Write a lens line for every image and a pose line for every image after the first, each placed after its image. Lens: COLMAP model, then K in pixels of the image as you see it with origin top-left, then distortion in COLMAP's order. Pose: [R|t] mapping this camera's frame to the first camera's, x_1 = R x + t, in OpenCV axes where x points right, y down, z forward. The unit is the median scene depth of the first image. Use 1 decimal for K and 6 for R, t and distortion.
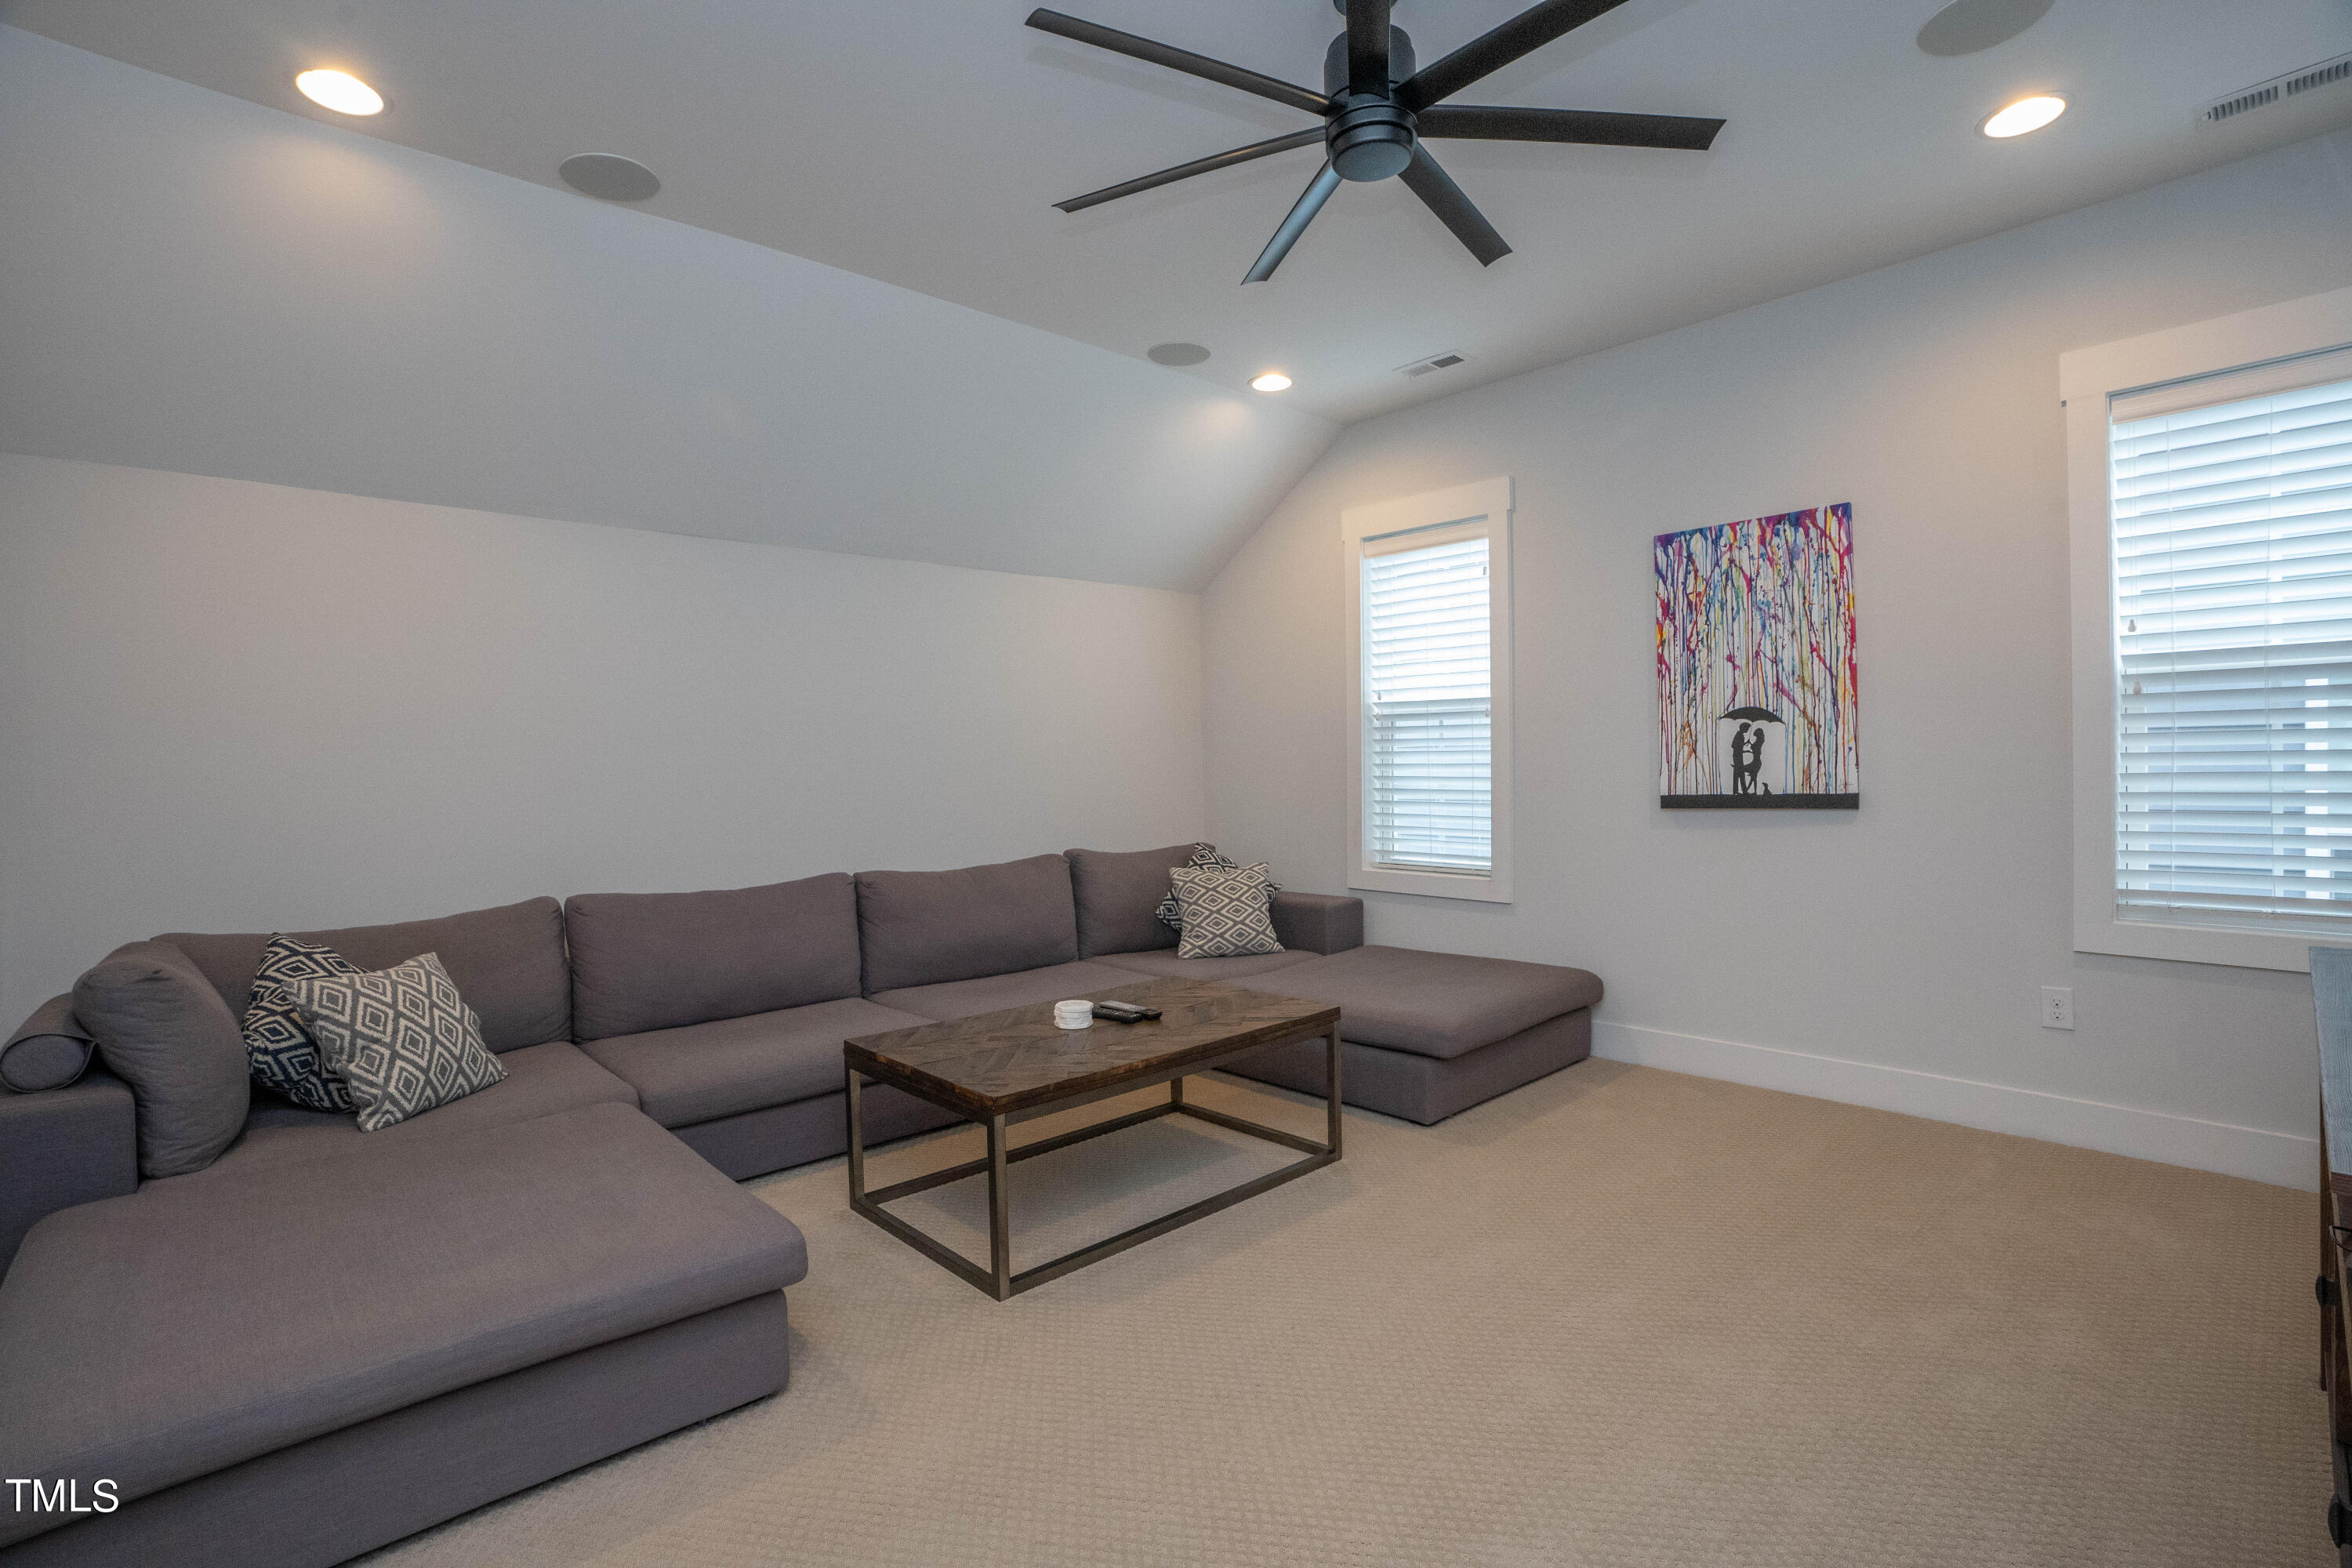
lens RADIAL K [[1109.8, 0, 1159.2], [0, 1109.8, 777.7], [0, 0, 1]] dist [-0.041423, 0.013841]
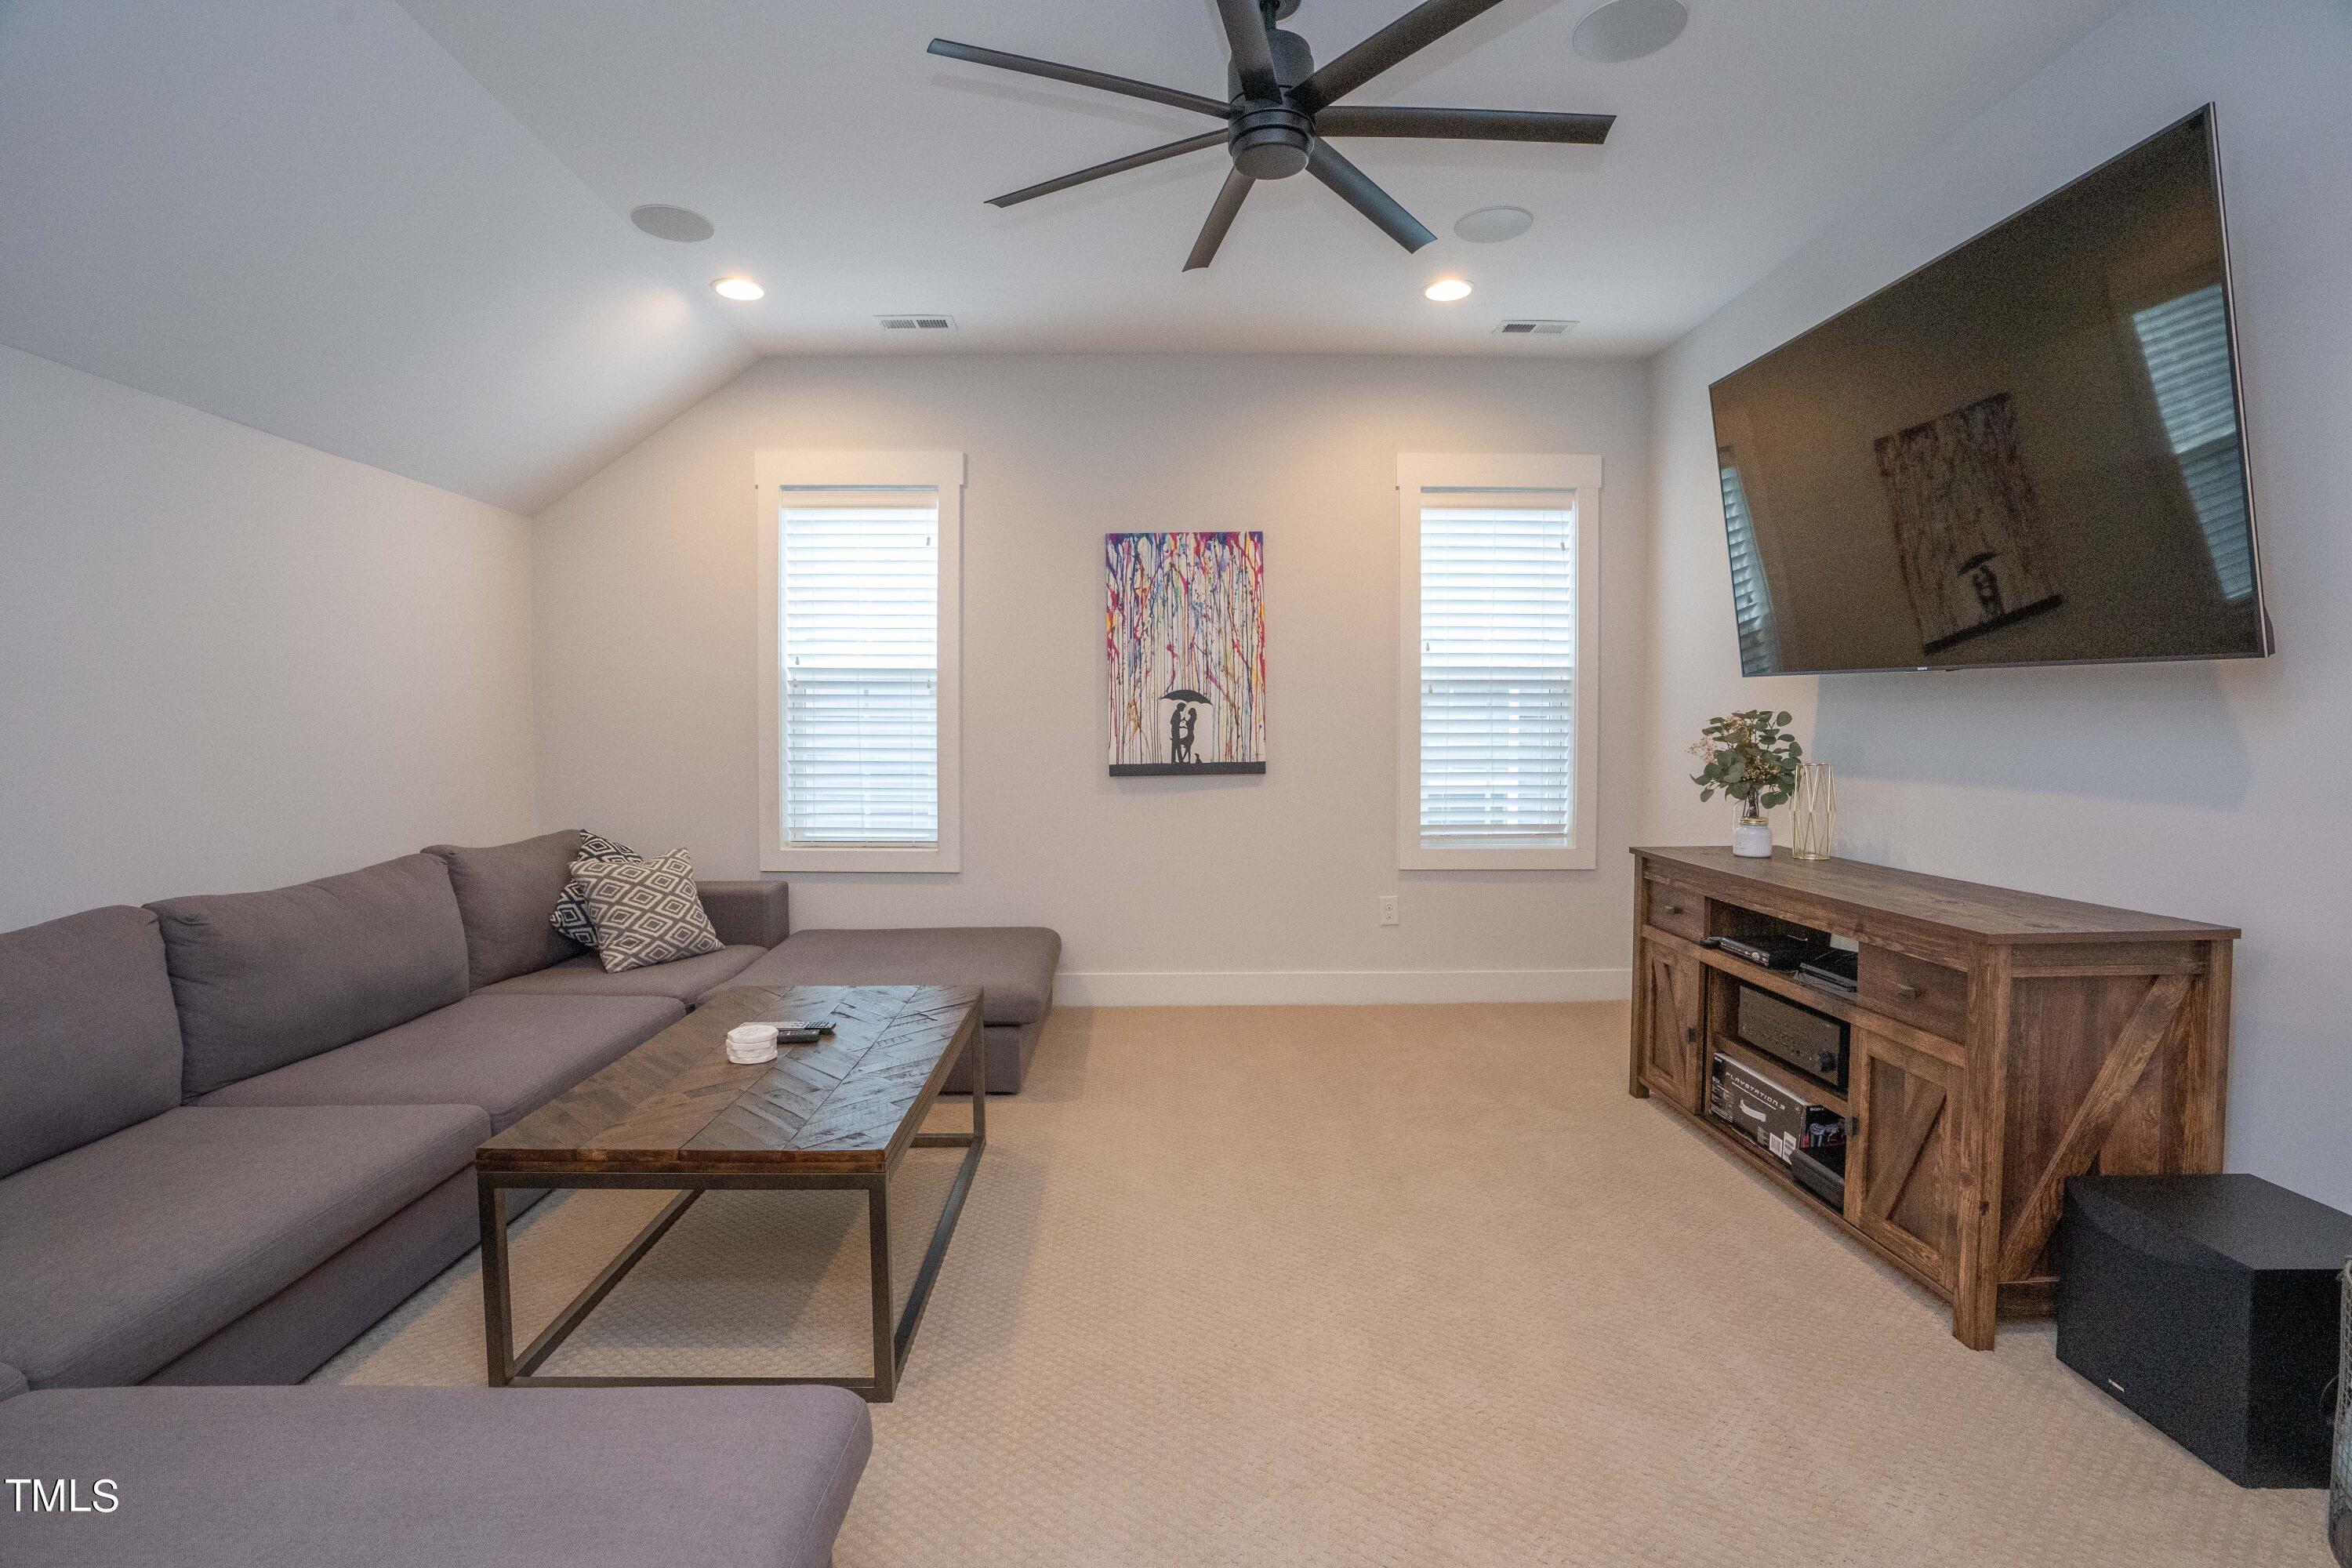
lens RADIAL K [[1109.8, 0, 1176.5], [0, 1109.8, 780.8], [0, 0, 1]] dist [-0.041423, 0.013841]
pose [[0.663077, -0.018795, 0.748315, -0.361914], [-0.000818, 0.999666, 0.025833, 0.003248], [-0.748551, -0.017742, 0.662840, 0.198079]]
